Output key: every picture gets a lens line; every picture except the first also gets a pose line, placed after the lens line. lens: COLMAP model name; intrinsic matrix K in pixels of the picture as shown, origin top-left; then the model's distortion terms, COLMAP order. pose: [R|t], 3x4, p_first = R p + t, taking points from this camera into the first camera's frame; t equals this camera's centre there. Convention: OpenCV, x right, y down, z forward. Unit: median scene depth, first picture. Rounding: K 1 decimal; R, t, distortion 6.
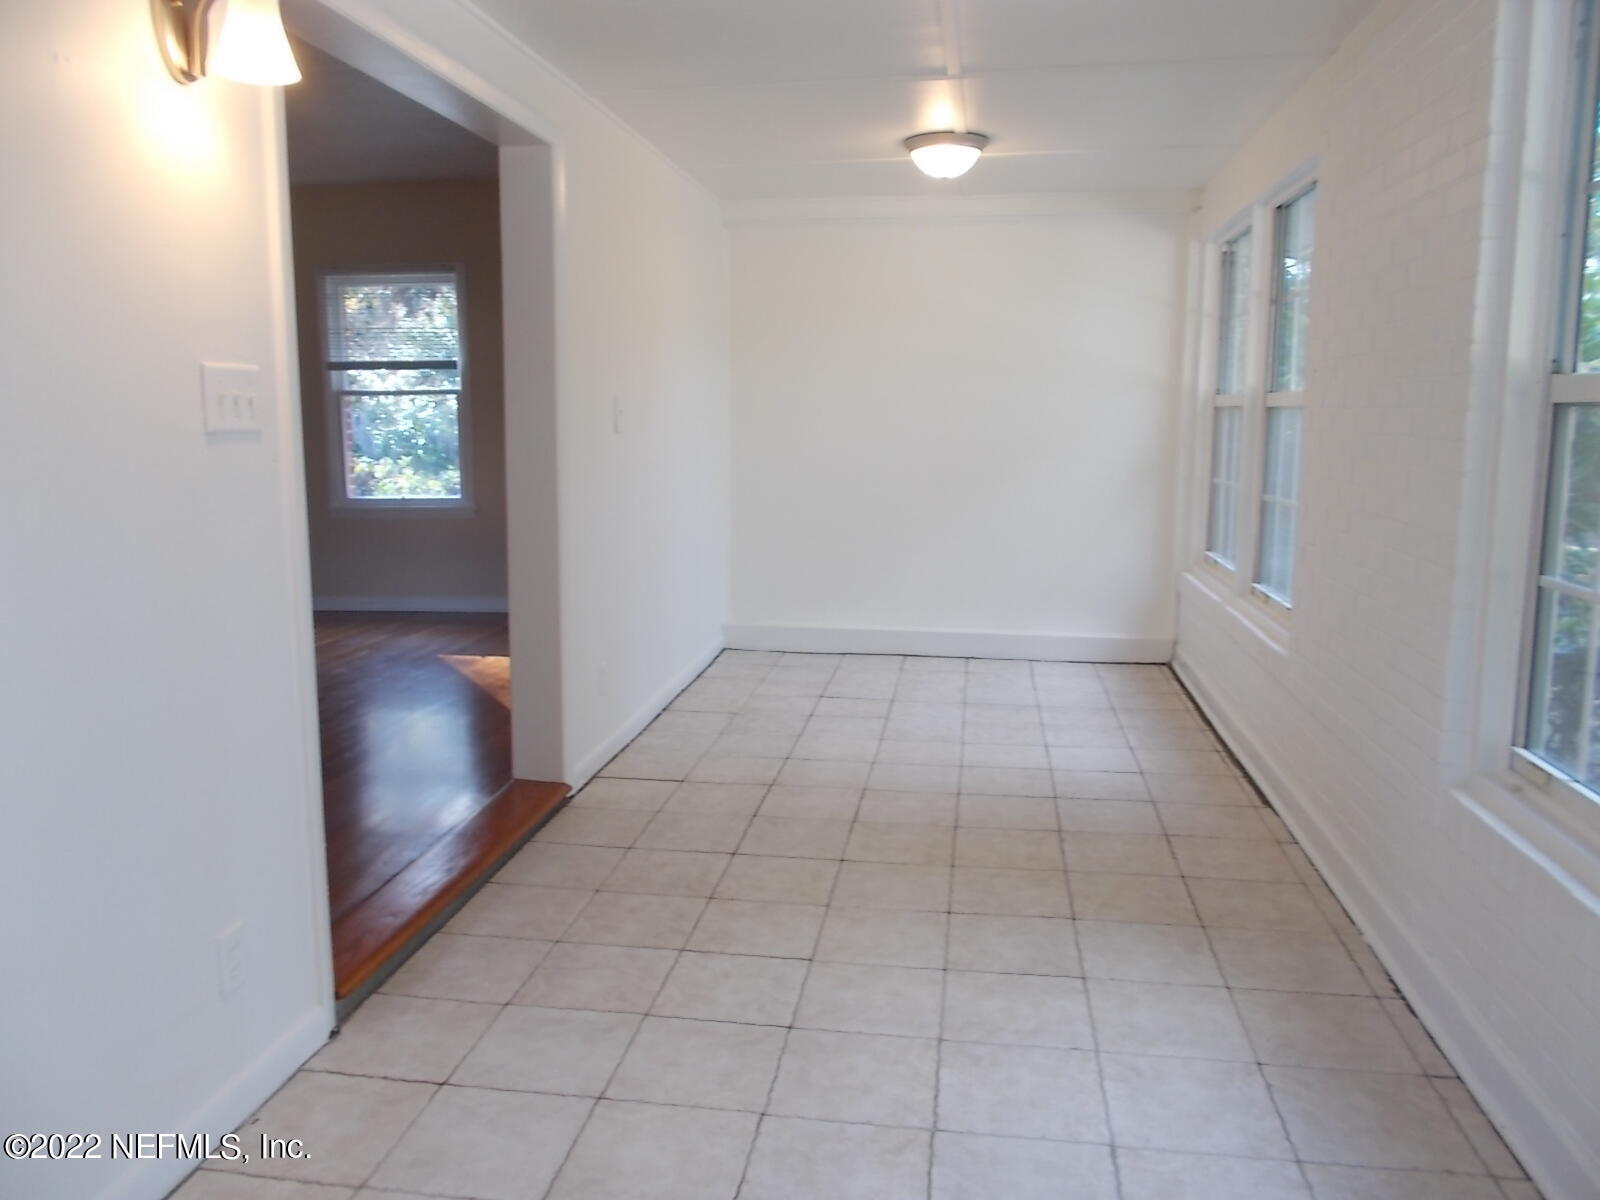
lens RADIAL K [[1212.4, 0, 798.0], [0, 1212.4, 593.1], [0, 0, 1]] dist [-0.011967, -0.010307]
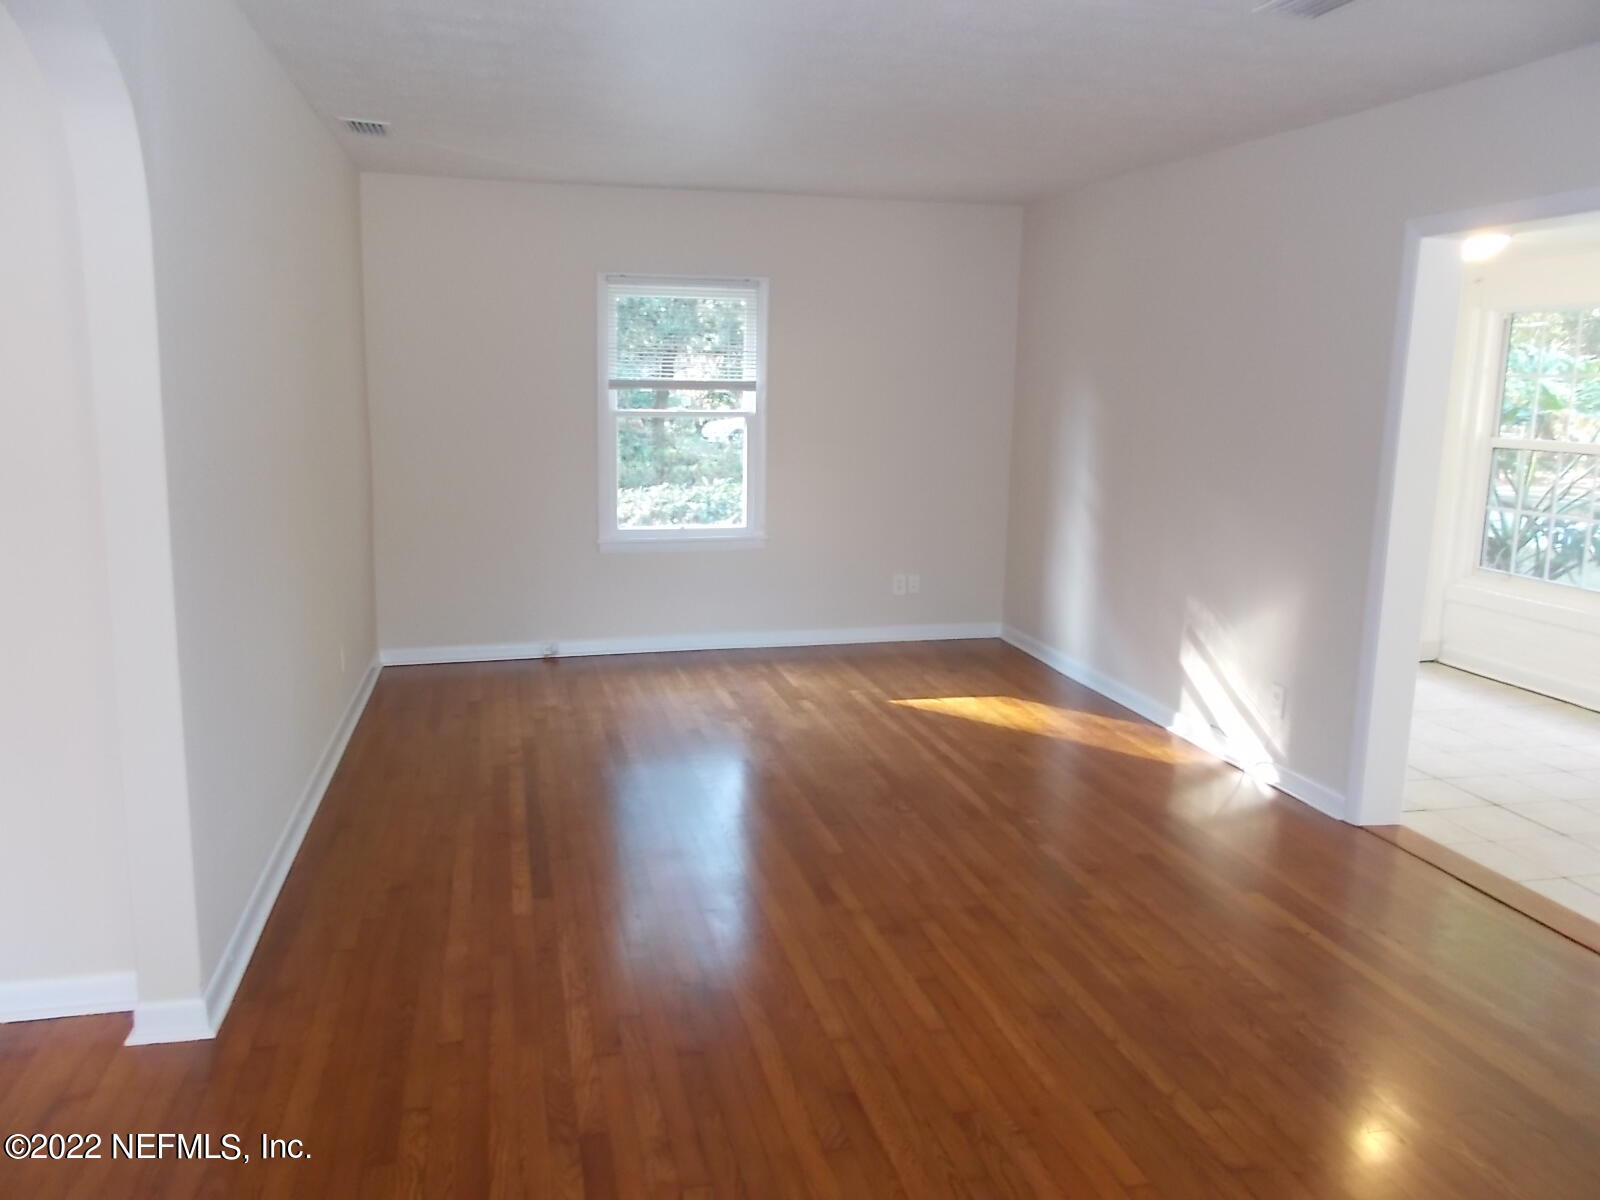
lens RADIAL K [[1212.4, 0, 802.2], [0, 1212.4, 599.7], [0, 0, 1]] dist [-0.011967, -0.010307]
pose [[0.924130, -0.044398, 0.379490, -1.010942], [0.035886, 0.998921, 0.029477, -0.082627], [-0.380389, -0.013622, 0.924726, 0.195425]]
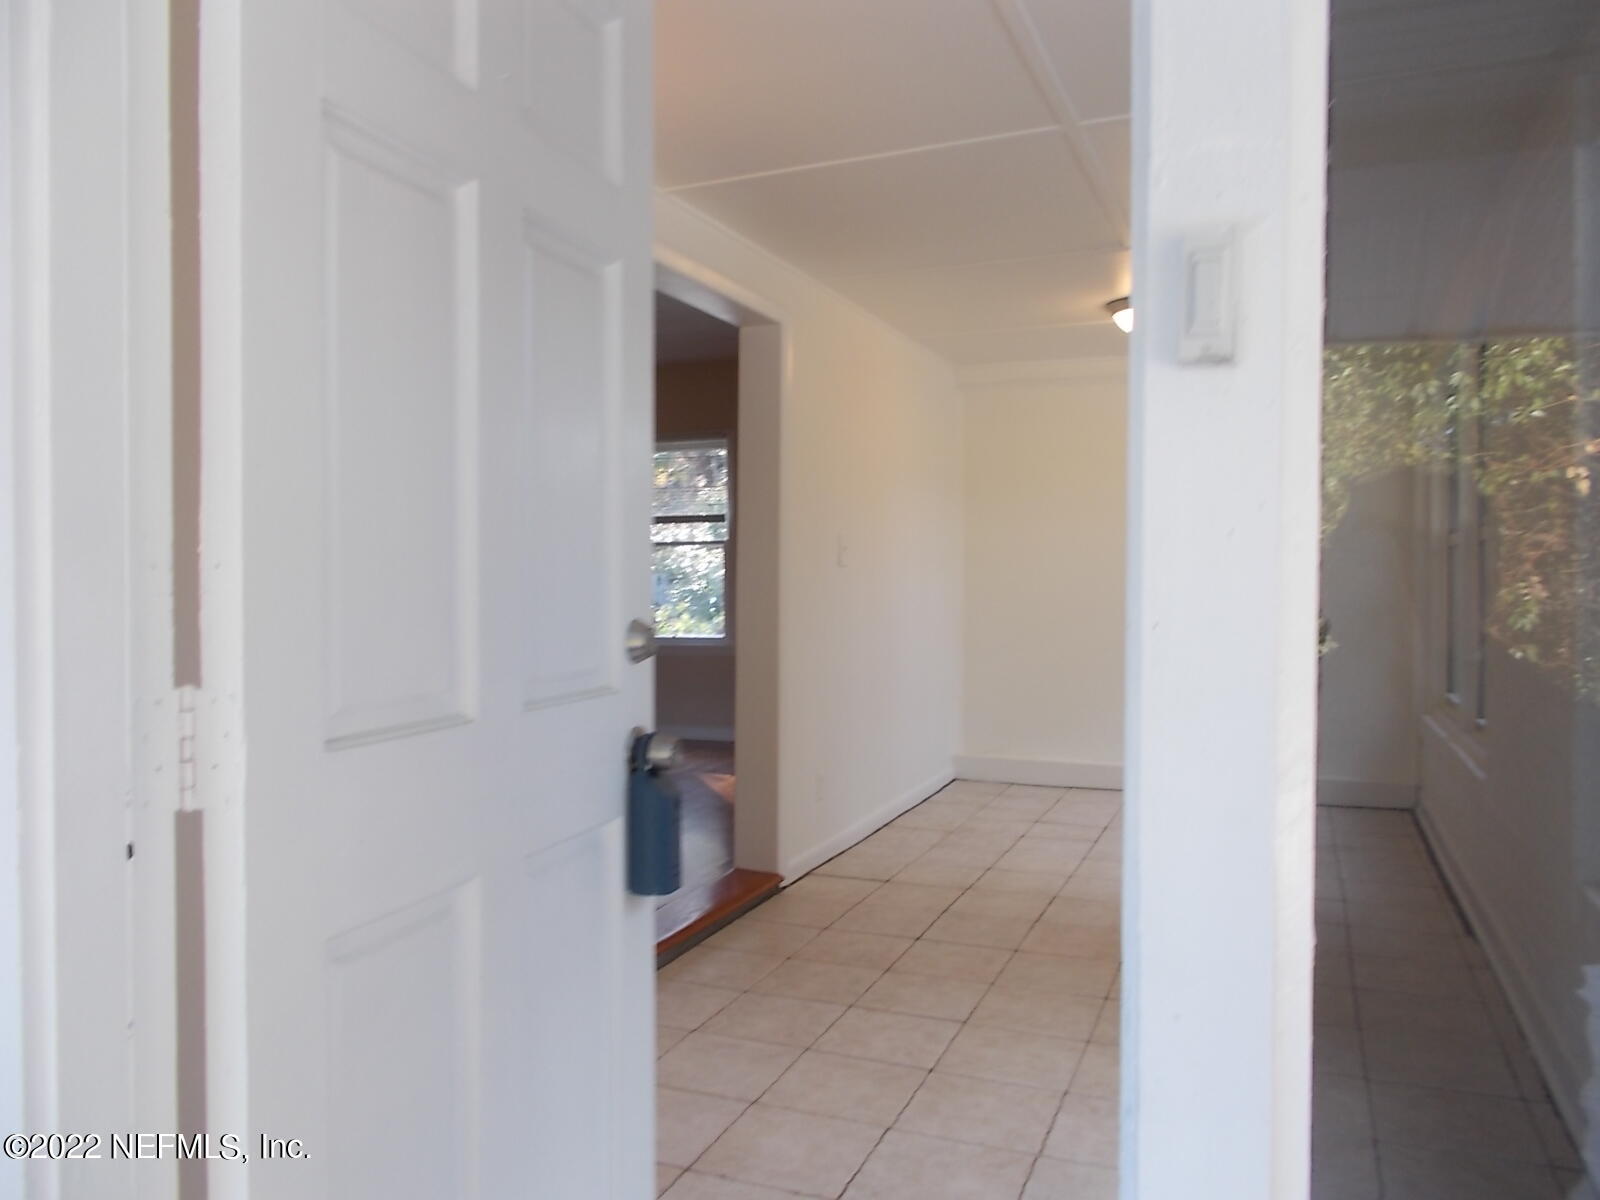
lens RADIAL K [[1212.4, 0, 795.1], [0, 1212.4, 592.0], [0, 0, 1]] dist [-0.011967, -0.010307]
pose [[0.971100, 0.001742, -0.238667, 0.081154], [-0.034674, 0.990394, -0.133853, 0.045169], [0.236141, 0.138260, 0.961832, -0.095893]]
